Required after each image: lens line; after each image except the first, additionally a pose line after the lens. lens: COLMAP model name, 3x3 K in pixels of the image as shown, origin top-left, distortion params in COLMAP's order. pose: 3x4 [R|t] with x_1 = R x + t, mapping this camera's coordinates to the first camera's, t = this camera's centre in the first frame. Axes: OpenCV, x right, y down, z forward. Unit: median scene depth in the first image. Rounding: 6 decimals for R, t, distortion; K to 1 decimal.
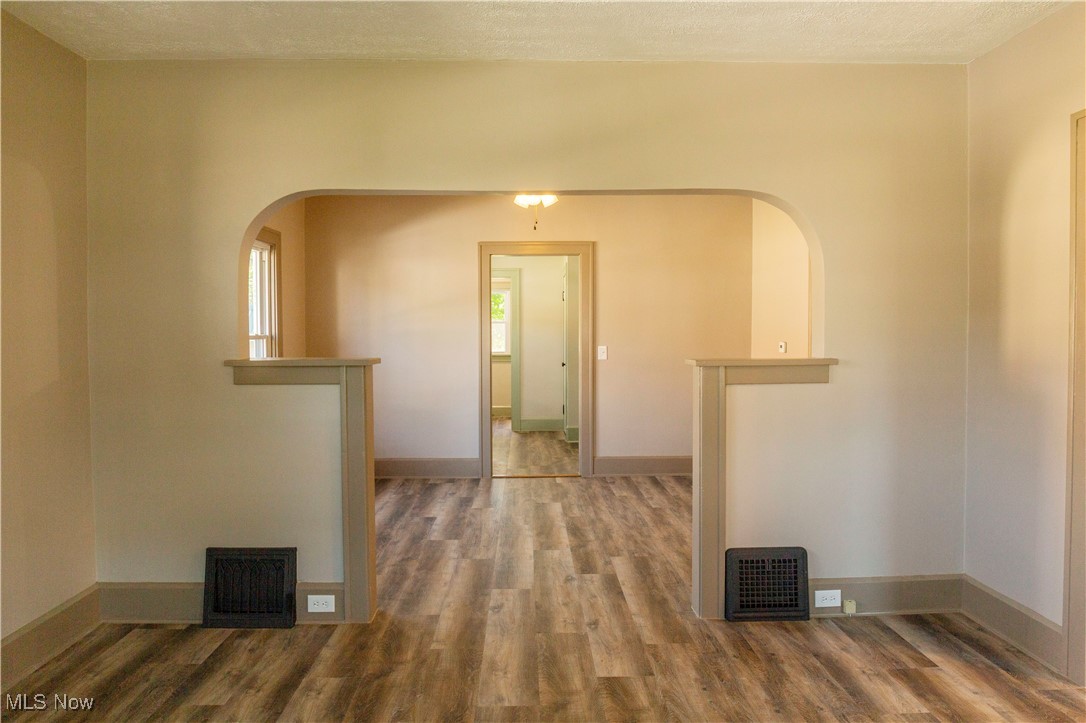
lens RADIAL K [[729.4, 0, 543.7], [0, 729.4, 357.9], [0, 0, 1]] dist [-0.027333, -0.010769]
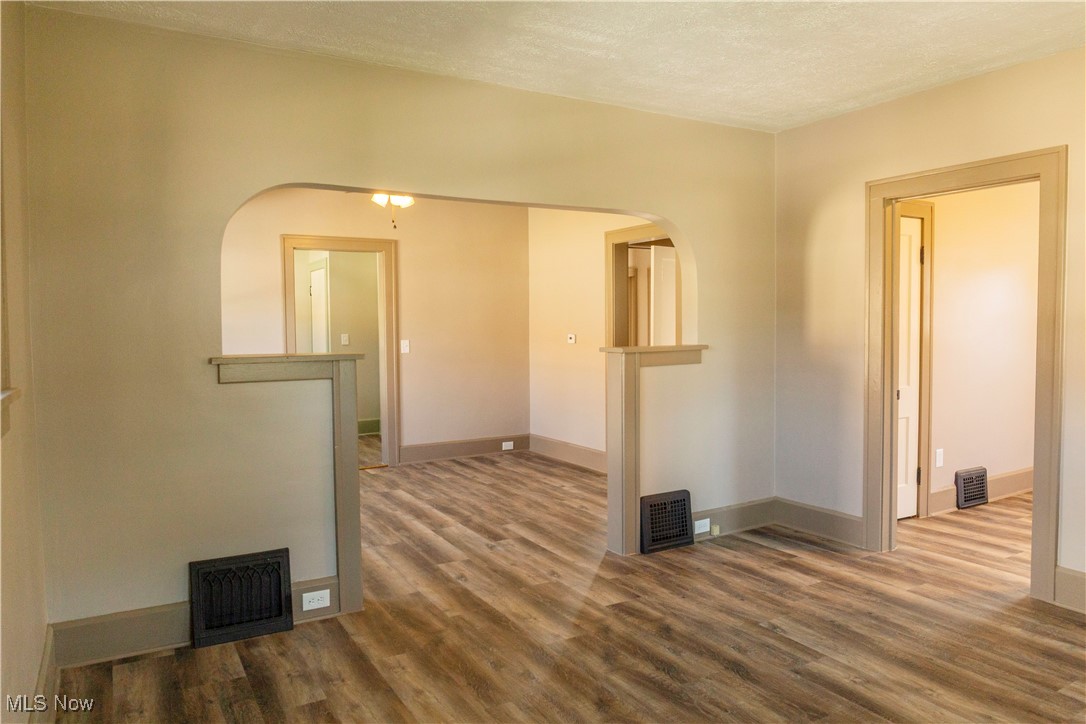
lens RADIAL K [[729.4, 0, 535.4], [0, 729.4, 360.5], [0, 0, 1]] dist [-0.027333, -0.010769]
pose [[0.876119, -0.028508, 0.481252, -0.514625], [0.023496, 0.999589, 0.016438, 0.000444], [-0.481523, -0.003094, 0.876428, -0.018223]]
